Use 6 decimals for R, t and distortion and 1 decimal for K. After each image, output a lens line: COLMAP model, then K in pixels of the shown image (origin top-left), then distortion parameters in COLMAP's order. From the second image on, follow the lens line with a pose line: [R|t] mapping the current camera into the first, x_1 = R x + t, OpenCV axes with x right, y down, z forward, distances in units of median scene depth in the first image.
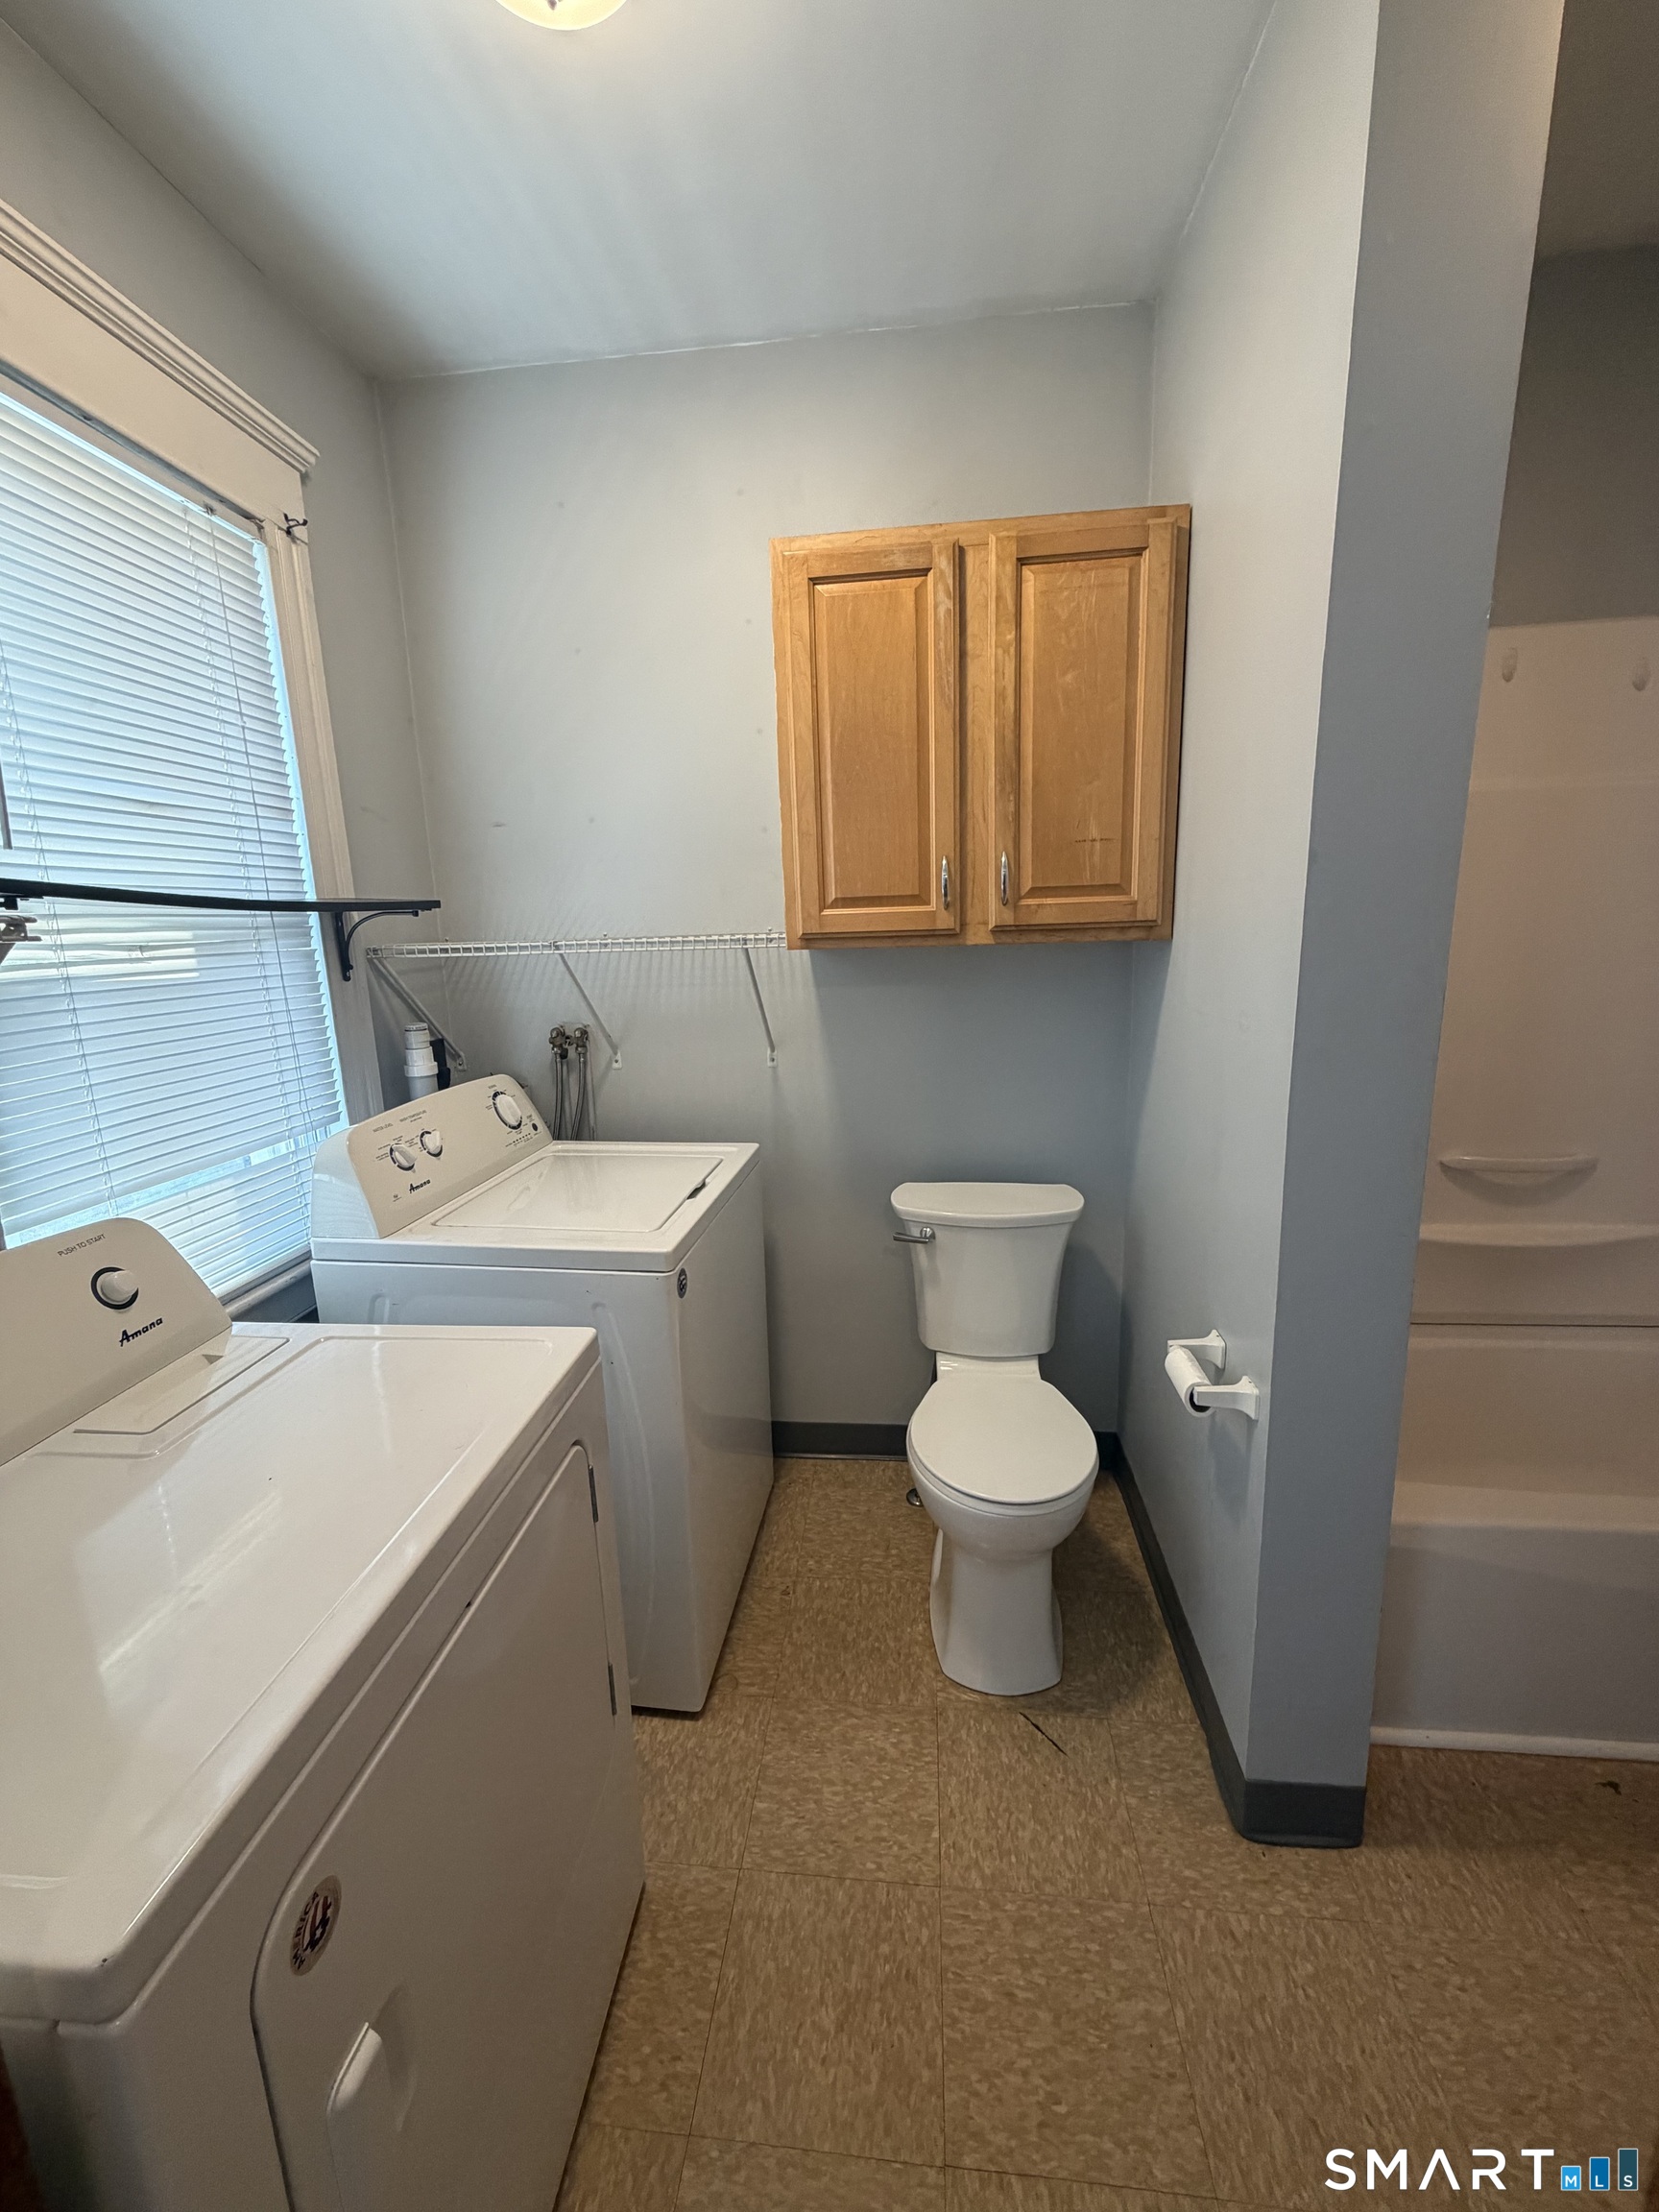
lens RADIAL K [[884.0, 0, 831.3], [0, 884.0, 1096.9], [0, 0, 1]] dist [0.000994, 0.000052]
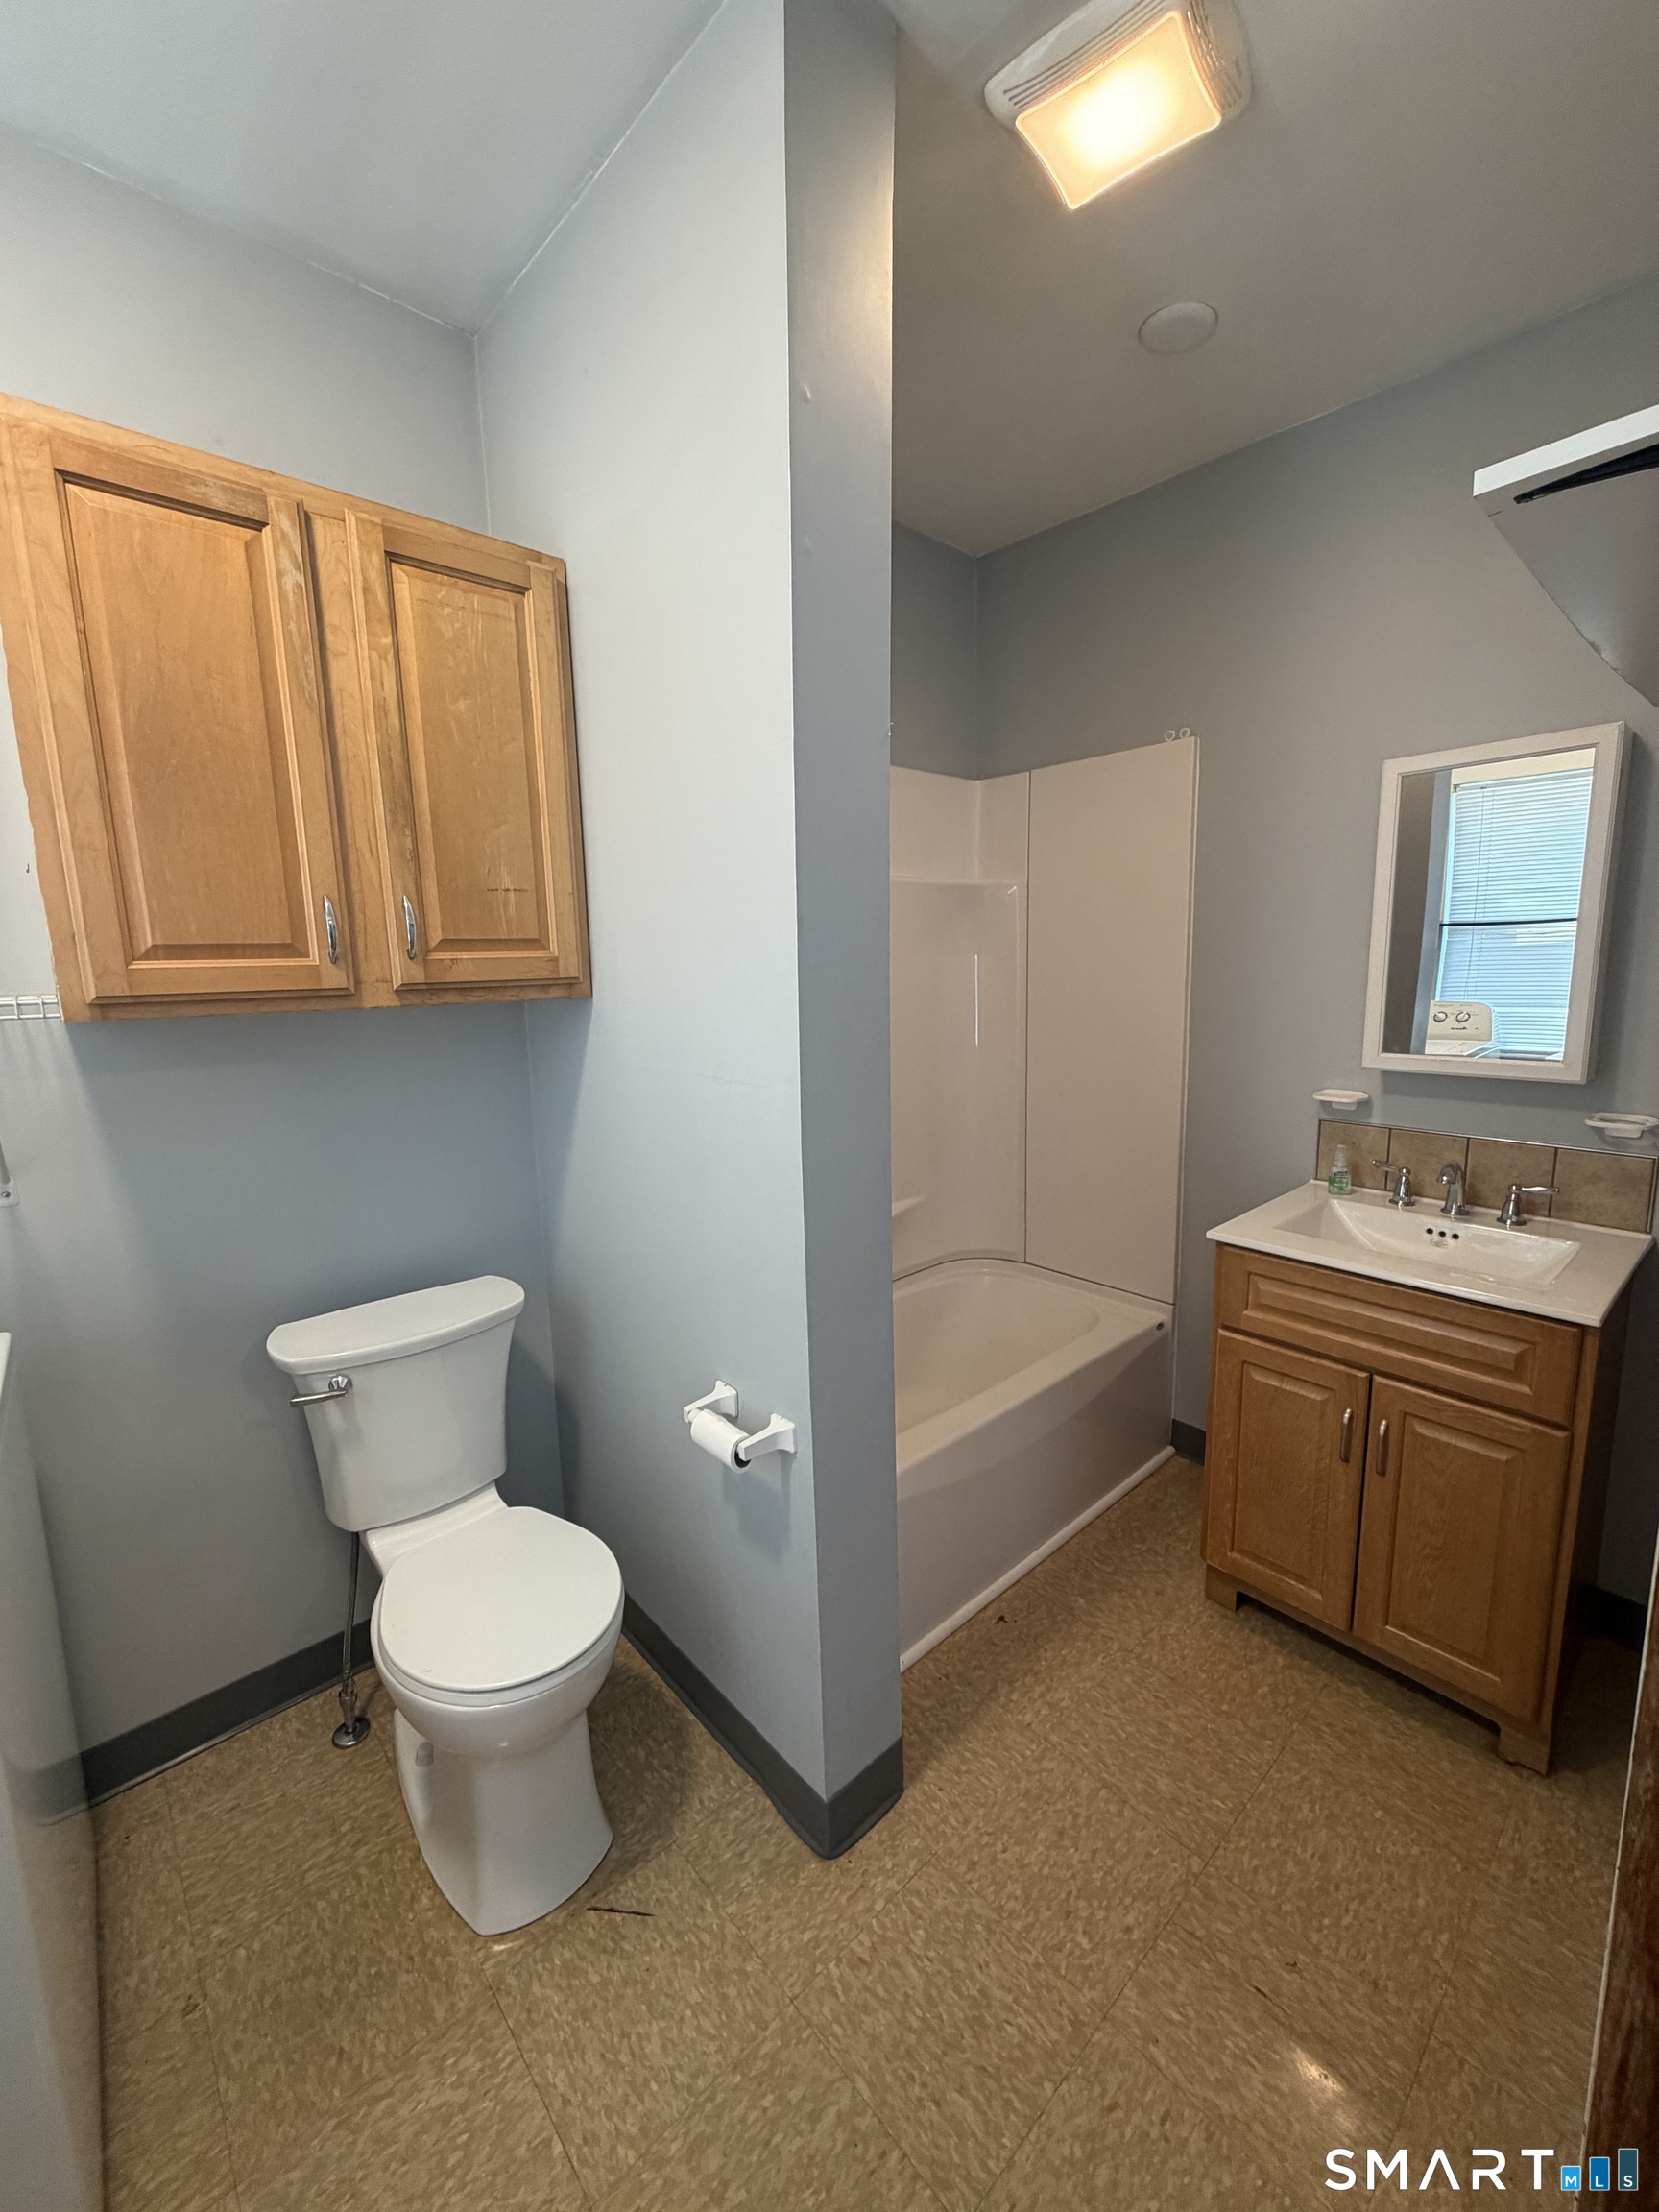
lens RADIAL K [[884.0, 0, 831.3], [0, 884.0, 1096.9], [0, 0, 1]] dist [0.000994, 0.000052]
pose [[0.670633, -0.097678, 0.735330, -0.170860], [0.144870, 0.989451, -0.000689, -0.033342], [-0.727505, 0.106989, 0.677709, 0.174473]]
